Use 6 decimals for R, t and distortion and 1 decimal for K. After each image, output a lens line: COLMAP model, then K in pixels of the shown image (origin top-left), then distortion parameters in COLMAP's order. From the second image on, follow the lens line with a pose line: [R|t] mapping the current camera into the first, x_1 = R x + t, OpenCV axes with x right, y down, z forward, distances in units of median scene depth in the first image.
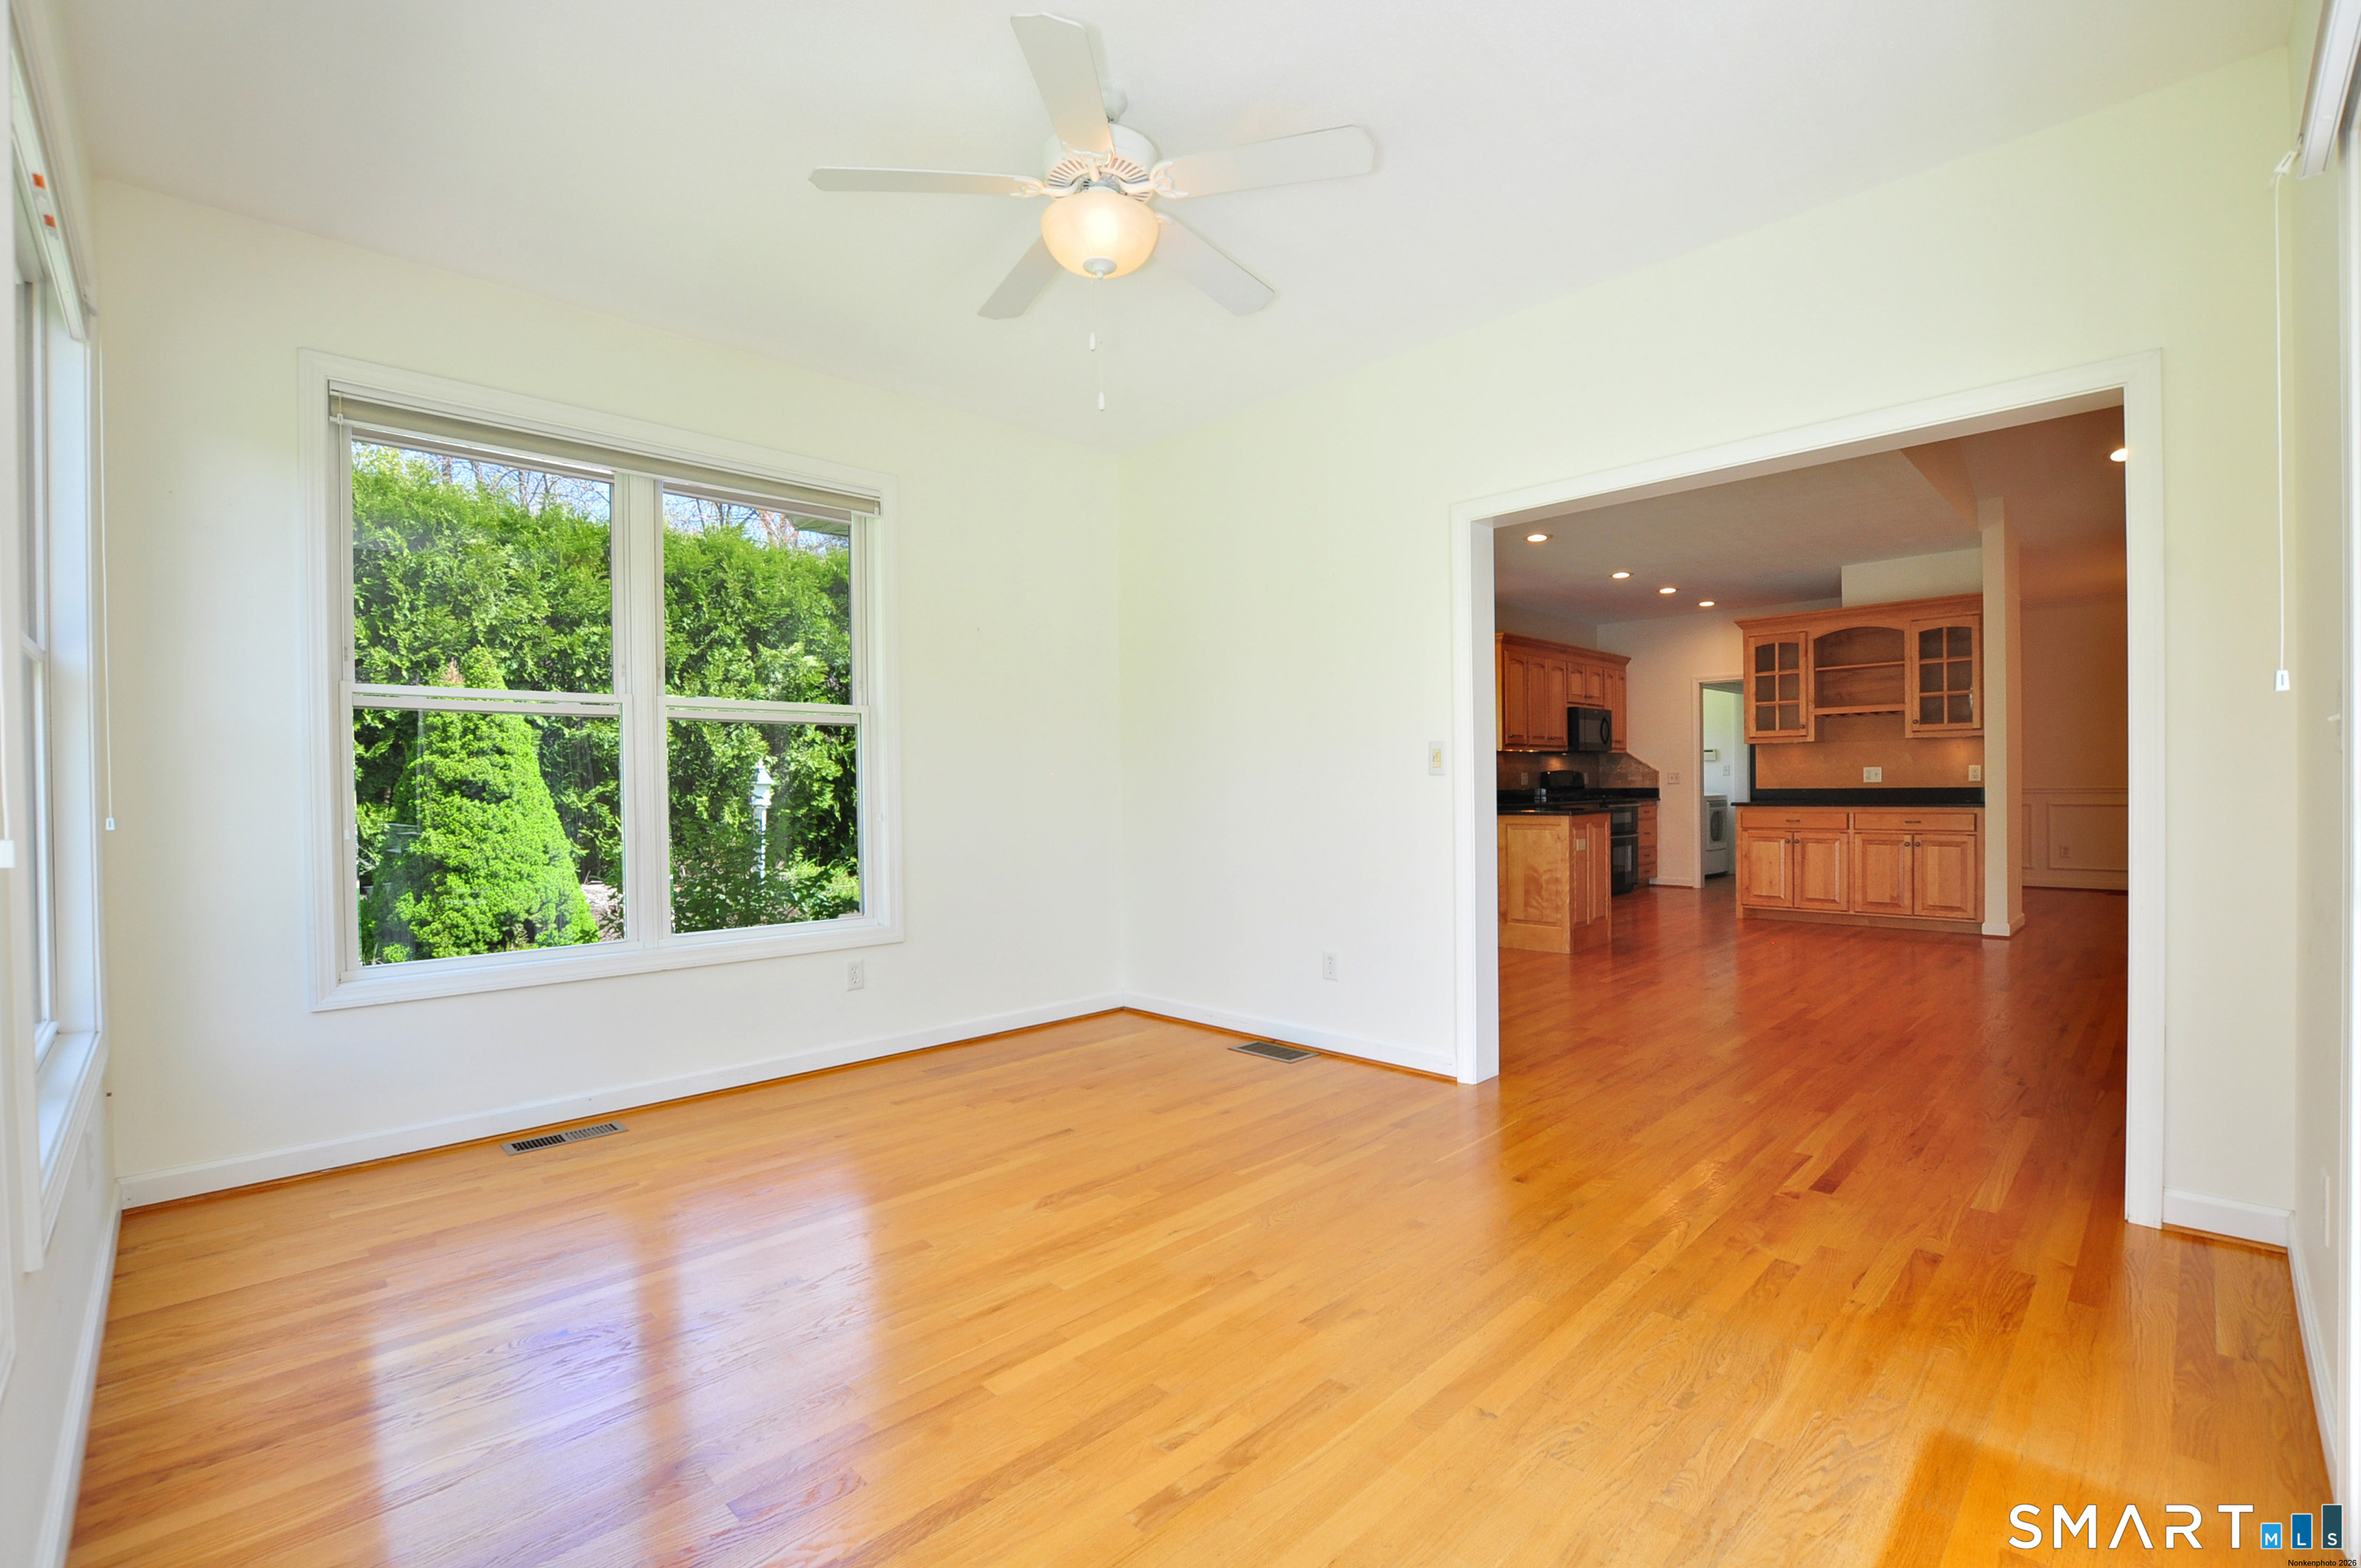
lens RADIAL K [[1038.0, 0, 1173.0], [0, 1038.0, 792.0], [0, 0, 1]] dist [-0.037391, 0.004713]
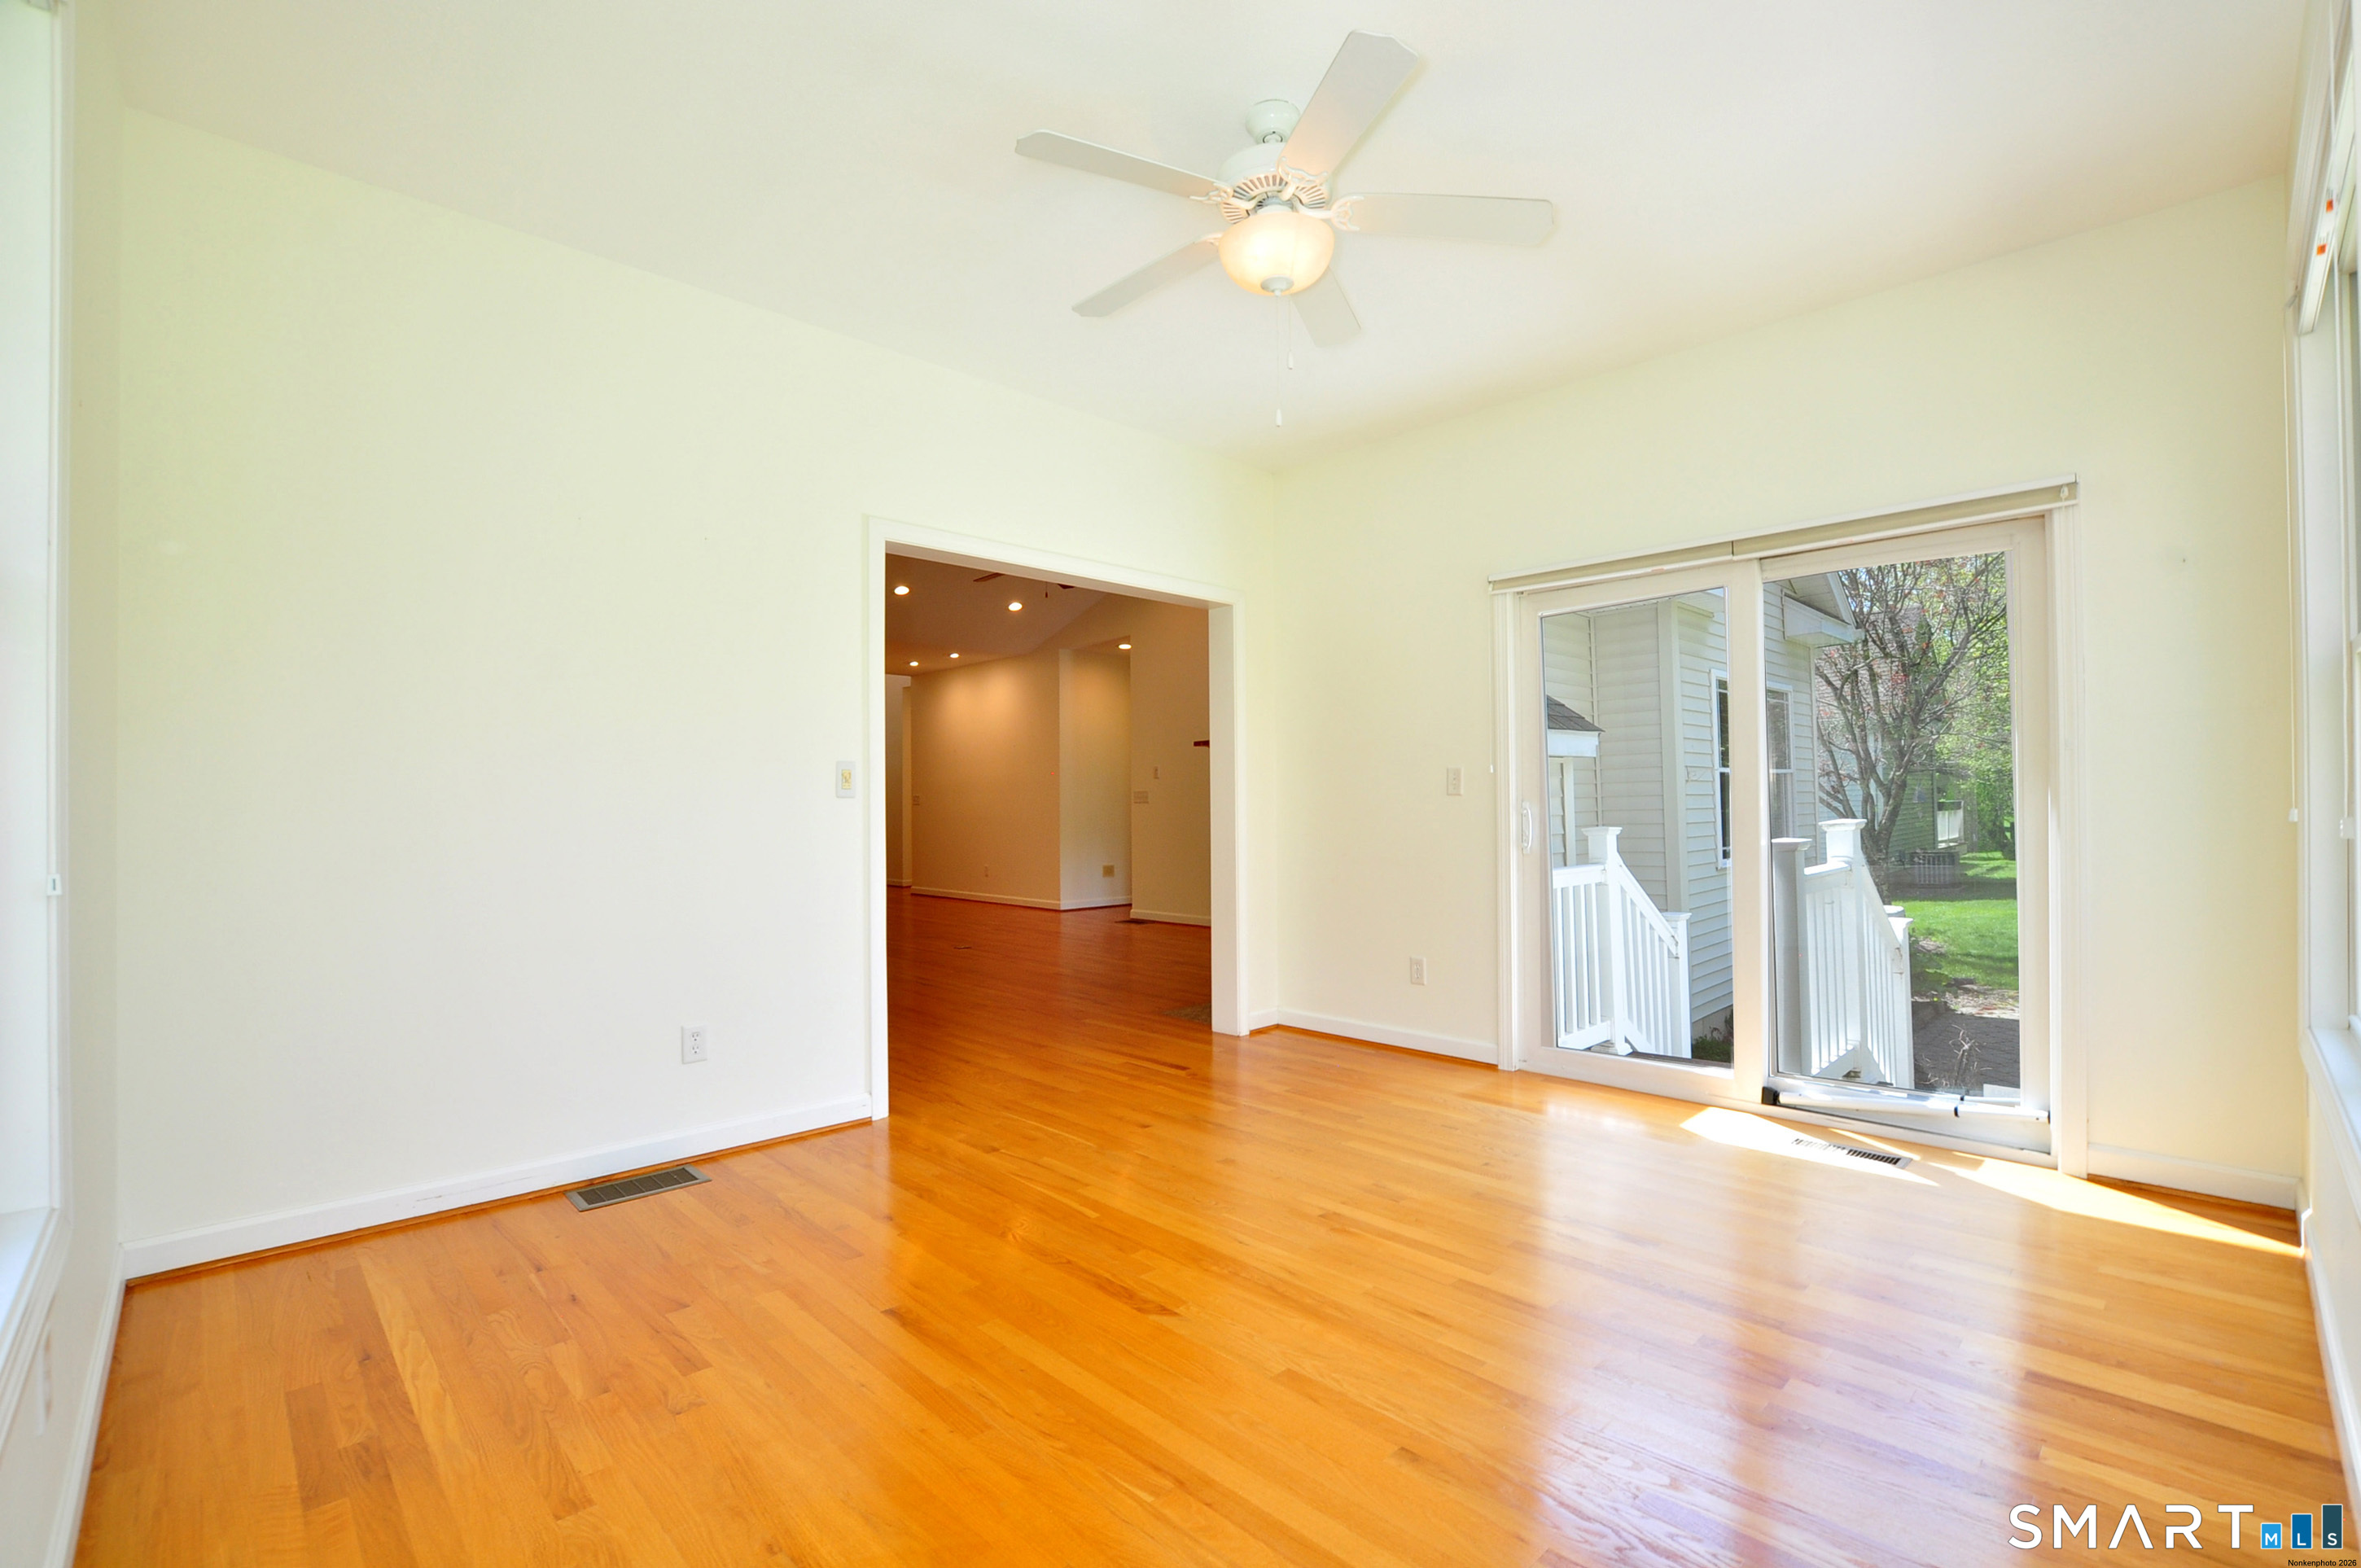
lens RADIAL K [[1038.0, 0, 1203.7], [0, 1038.0, 804.3], [0, 0, 1]] dist [-0.037391, 0.004713]
pose [[-0.000476, 0.013325, 0.999911, -0.354517], [0.015013, 0.999799, -0.013317, 0.002999], [-0.999887, 0.015005, -0.000676, 0.359703]]
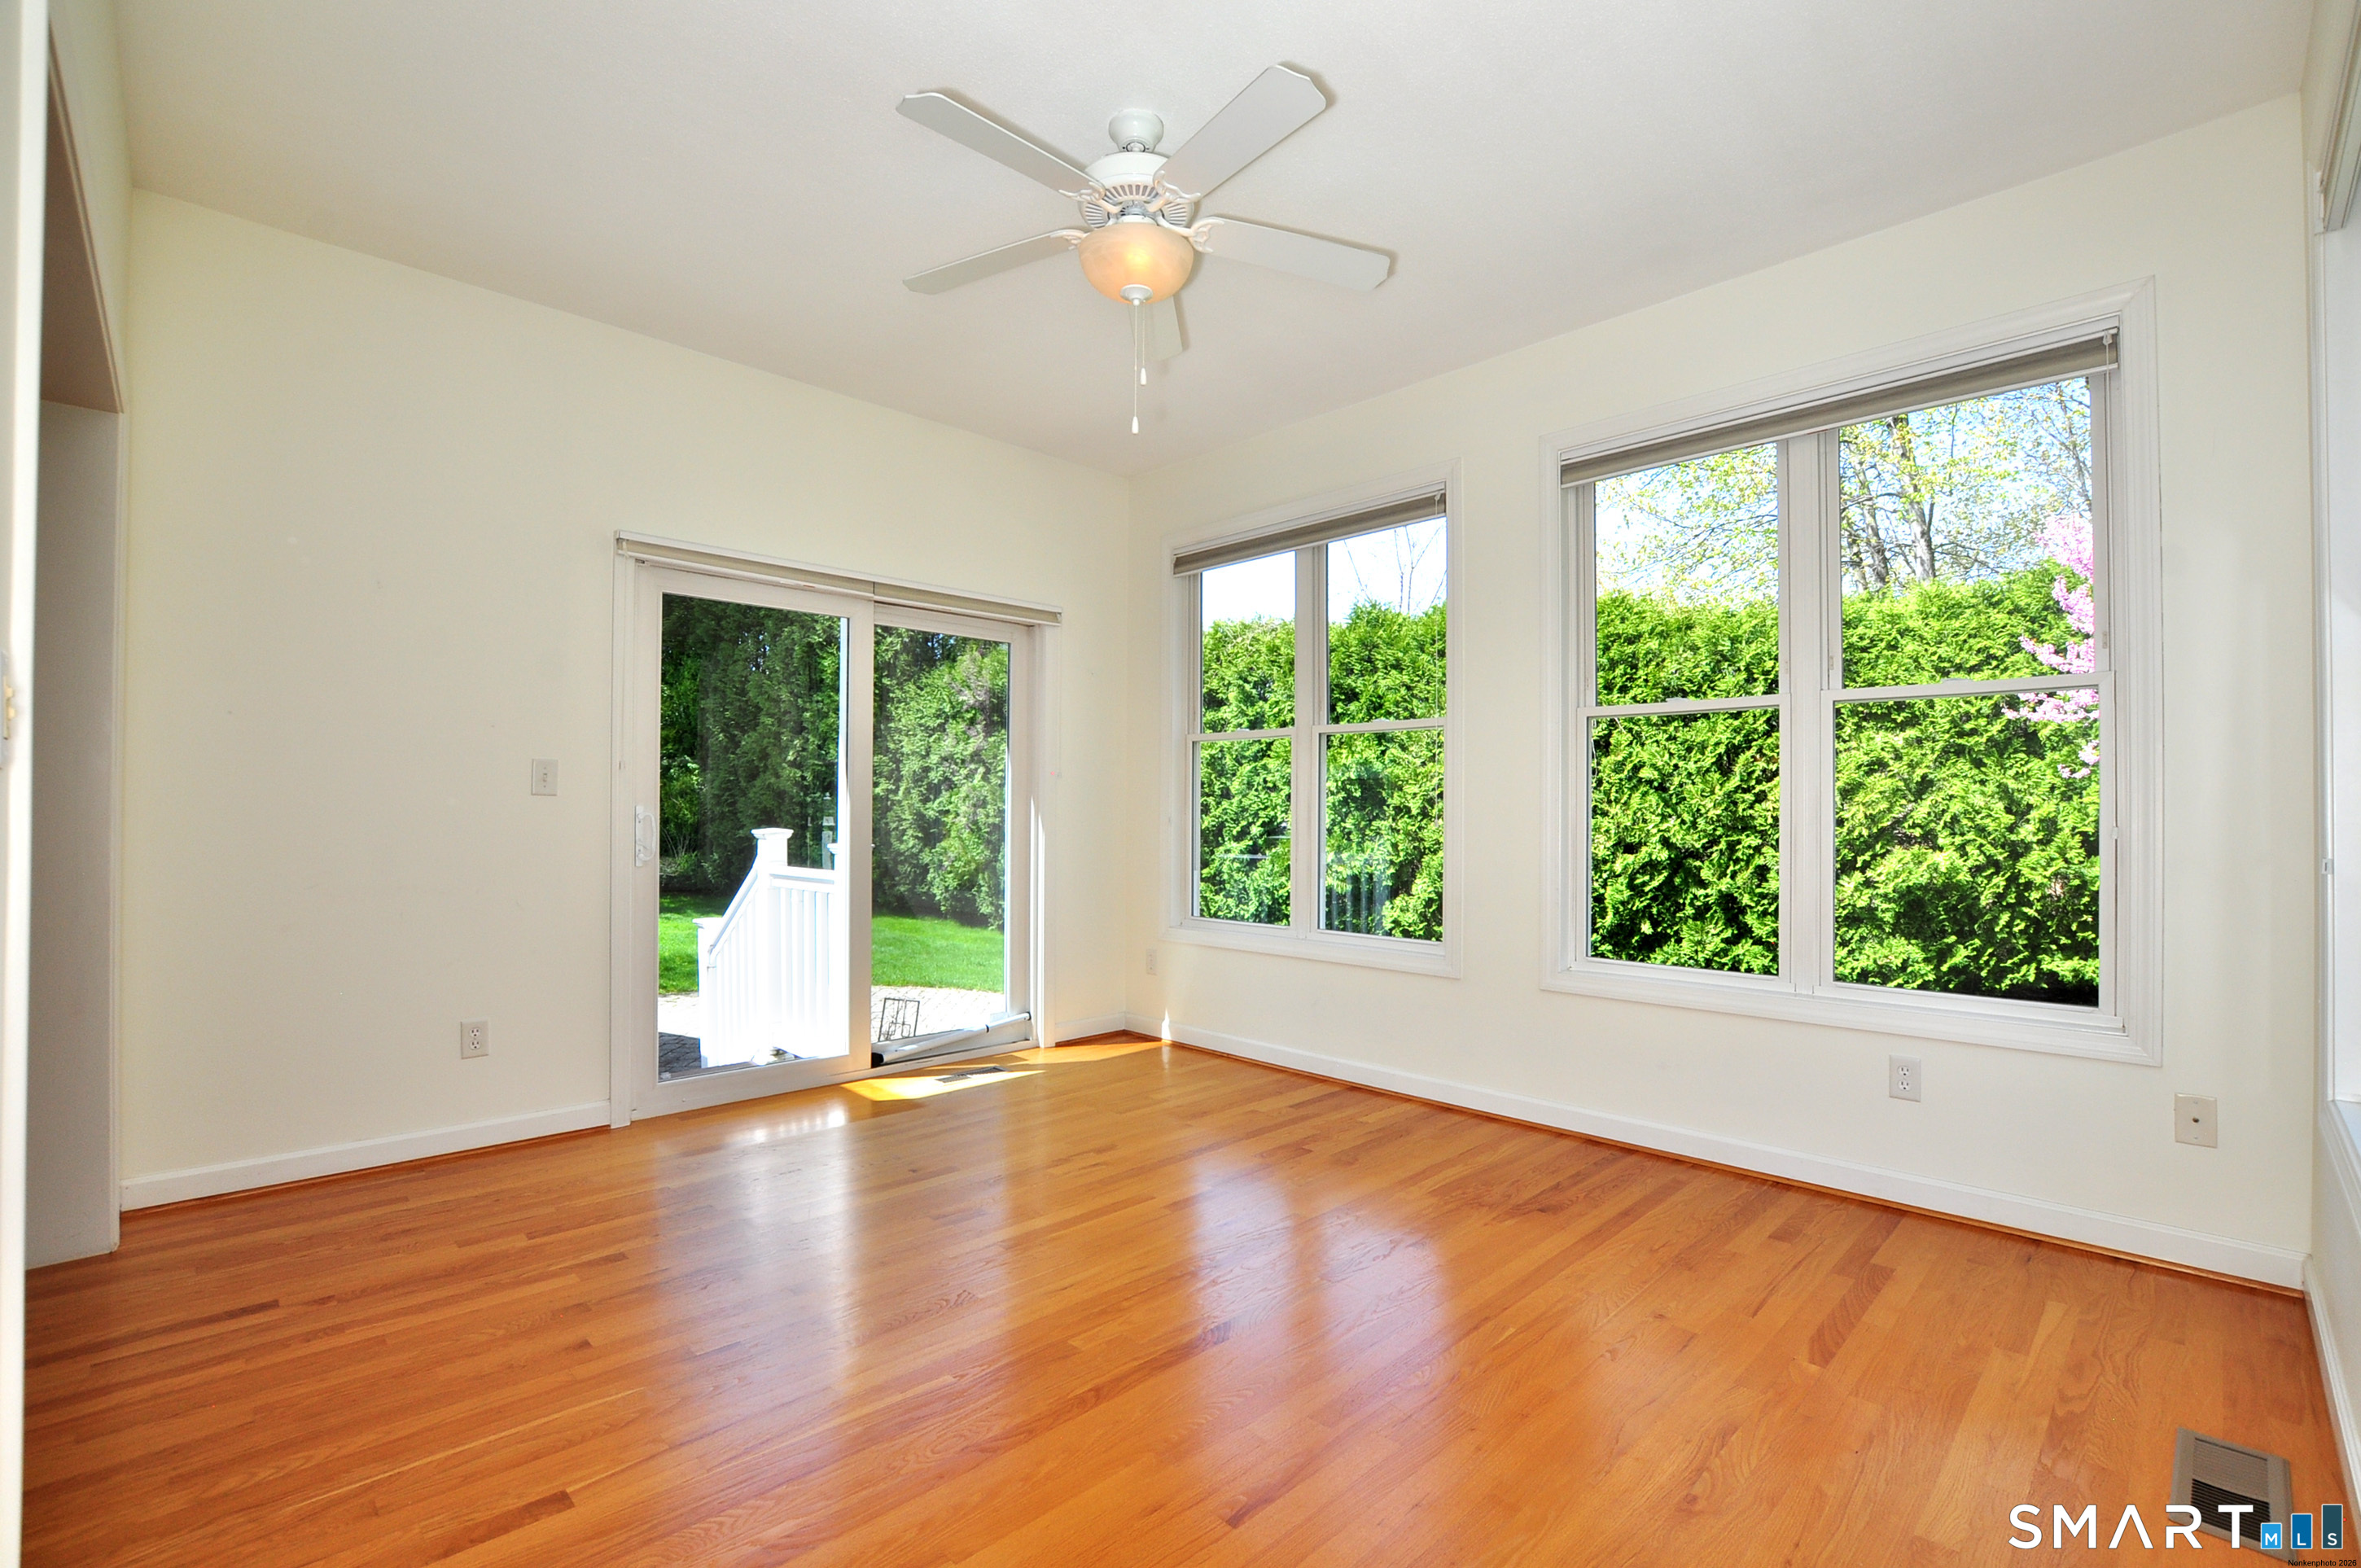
lens RADIAL K [[1038.0, 0, 1181.9], [0, 1038.0, 783.6], [0, 0, 1]] dist [-0.037391, 0.004713]
pose [[-0.999922, 0.010722, 0.006363, -0.037292], [0.010590, 0.999736, -0.020377, -0.000704], [-0.006580, -0.020308, -0.999772, 0.671839]]
